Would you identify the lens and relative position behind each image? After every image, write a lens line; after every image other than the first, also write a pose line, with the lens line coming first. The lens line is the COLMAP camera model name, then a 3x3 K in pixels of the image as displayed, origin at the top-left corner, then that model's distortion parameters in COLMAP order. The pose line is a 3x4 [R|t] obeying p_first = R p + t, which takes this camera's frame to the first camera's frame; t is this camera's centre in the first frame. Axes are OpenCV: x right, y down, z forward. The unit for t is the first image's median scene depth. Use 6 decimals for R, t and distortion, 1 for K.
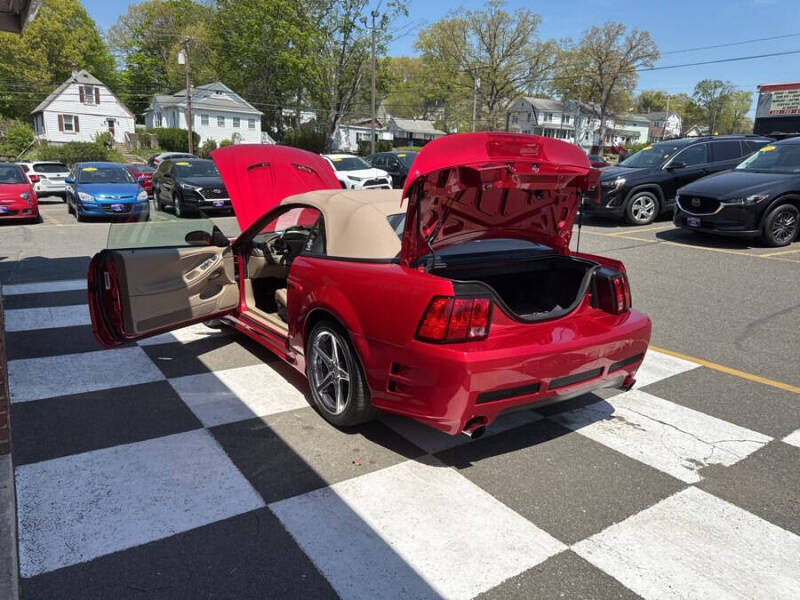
lens RADIAL K [[568.1, 0, 401.4], [0, 568.1, 299.0], [0, 0, 1]] dist [0.026037, -0.041762]
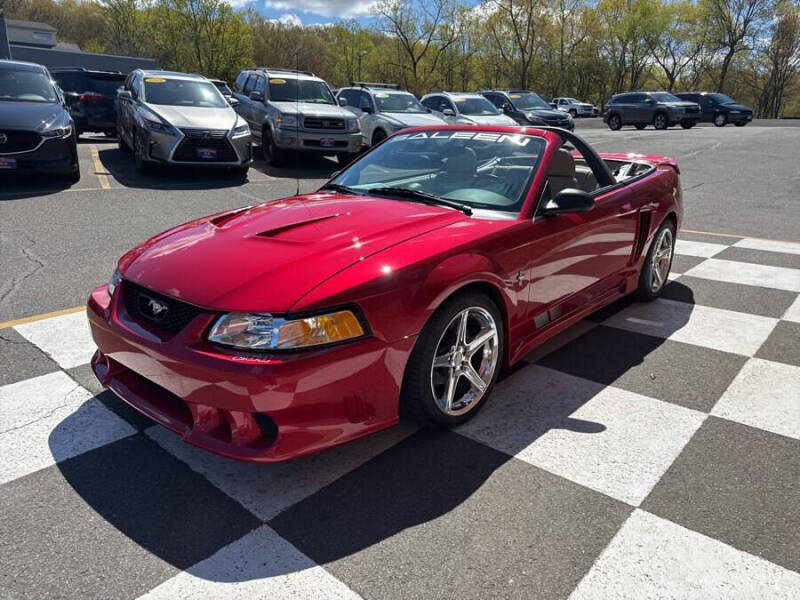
lens RADIAL K [[568.5, 0, 401.0], [0, 568.5, 303.2], [0, 0, 1]] dist [0.005480, -0.008281]
pose [[-0.238213, -0.314195, 0.918986, -0.253115], [0.197619, 0.910750, 0.362604, -0.082148], [-0.950895, 0.267986, -0.154861, 0.392384]]
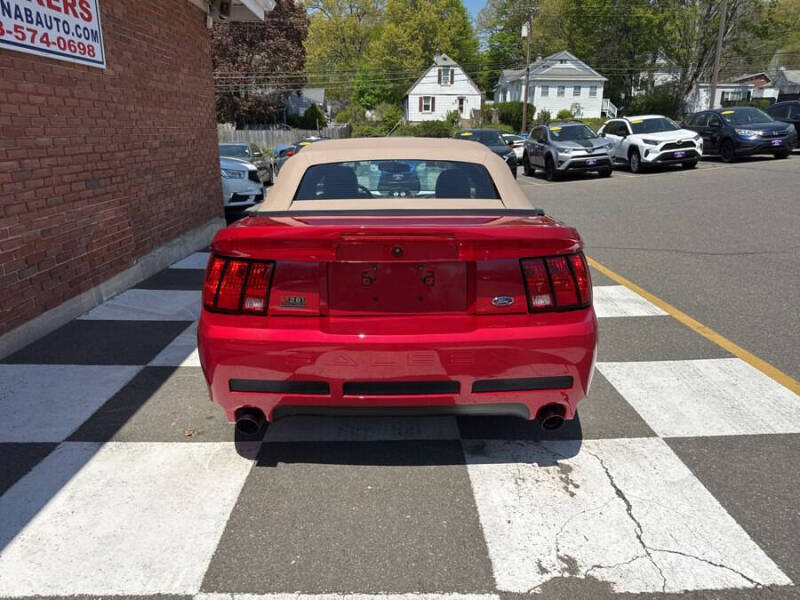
lens RADIAL K [[571.0, 0, 398.4], [0, 571.0, 300.3], [0, 0, 1]] dist [0.000708, -0.007607]
pose [[0.826301, 0.118204, -0.550685, 0.125715], [-0.092297, 0.992930, 0.074640, -0.004252], [0.555614, -0.010848, 0.831369, 0.074862]]
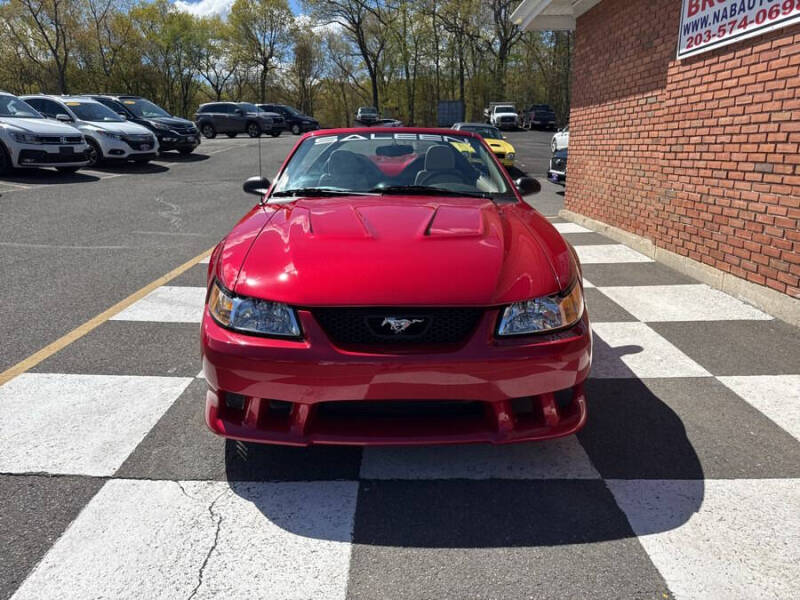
lens RADIAL K [[566.8, 0, 401.8], [0, 566.8, 301.0], [0, 0, 1]] dist [0.010136, -0.013684]
pose [[-0.828398, -0.180463, 0.530273, -0.175060], [0.098712, 0.884831, 0.455336, -0.103176], [-0.551373, 0.429544, -0.715178, 0.514826]]
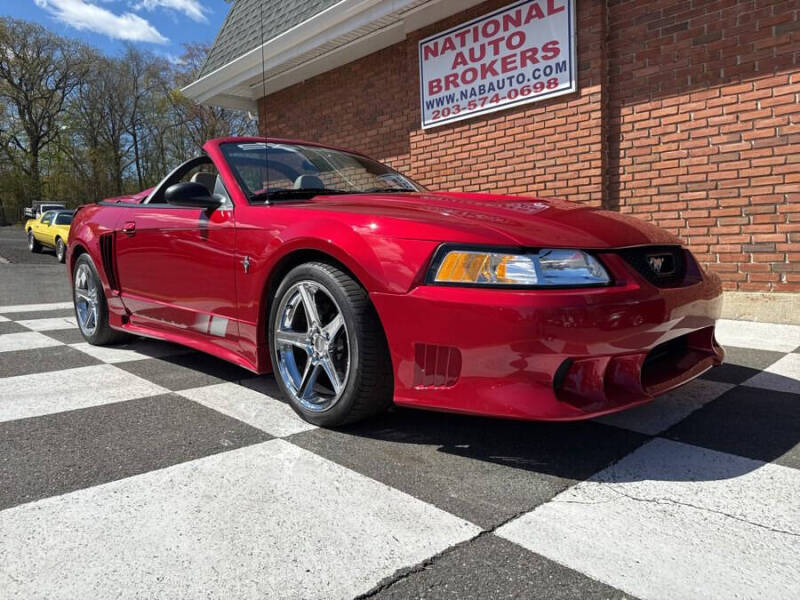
lens RADIAL K [[565.8, 0, 399.6], [0, 565.8, 299.6], [0, 0, 1]] dist [0.018703, -0.025658]
pose [[-0.987602, 0.012039, -0.156516, -0.033482], [-0.037832, 0.949413, 0.311742, -0.072026], [0.152352, 0.313798, -0.937187, 0.540666]]
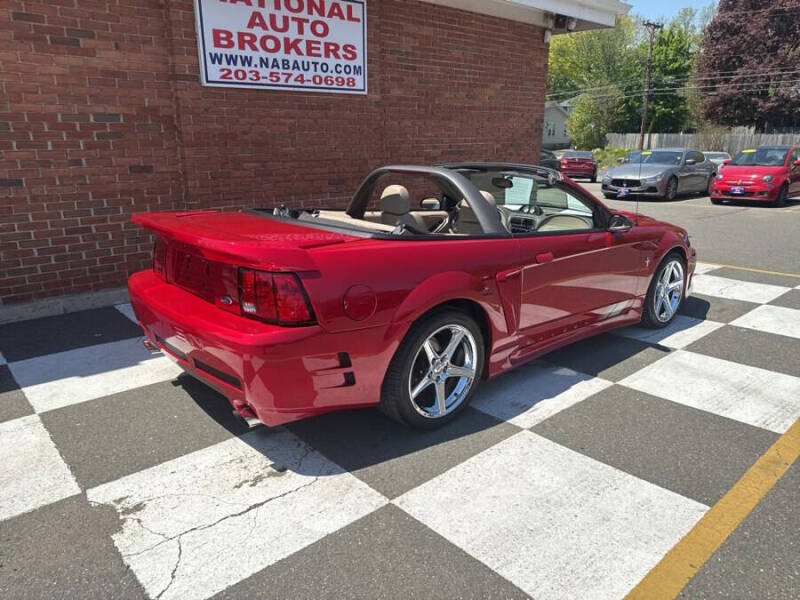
lens RADIAL K [[571.4, 0, 400.8], [0, 571.4, 303.1], [0, 0, 1]] dist [0.000200, -0.003428]
pose [[0.122724, 0.240461, -0.962869, 0.229432], [-0.218880, 0.952871, 0.210067, -0.038910], [0.968003, 0.184973, 0.169572, 0.219387]]
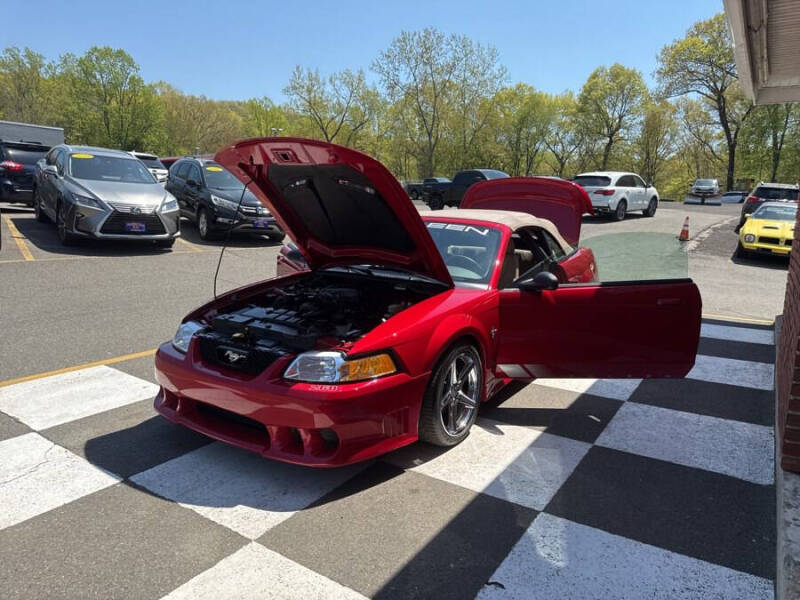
lens RADIAL K [[568.2, 0, 400.0], [0, 568.2, 296.3], [0, 0, 1]] dist [0.015140, -0.021773]
pose [[-0.378408, -0.189153, 0.906106, -0.286459], [0.162572, 0.950101, 0.266230, -0.095241], [-0.911250, 0.248052, -0.328775, 0.411541]]
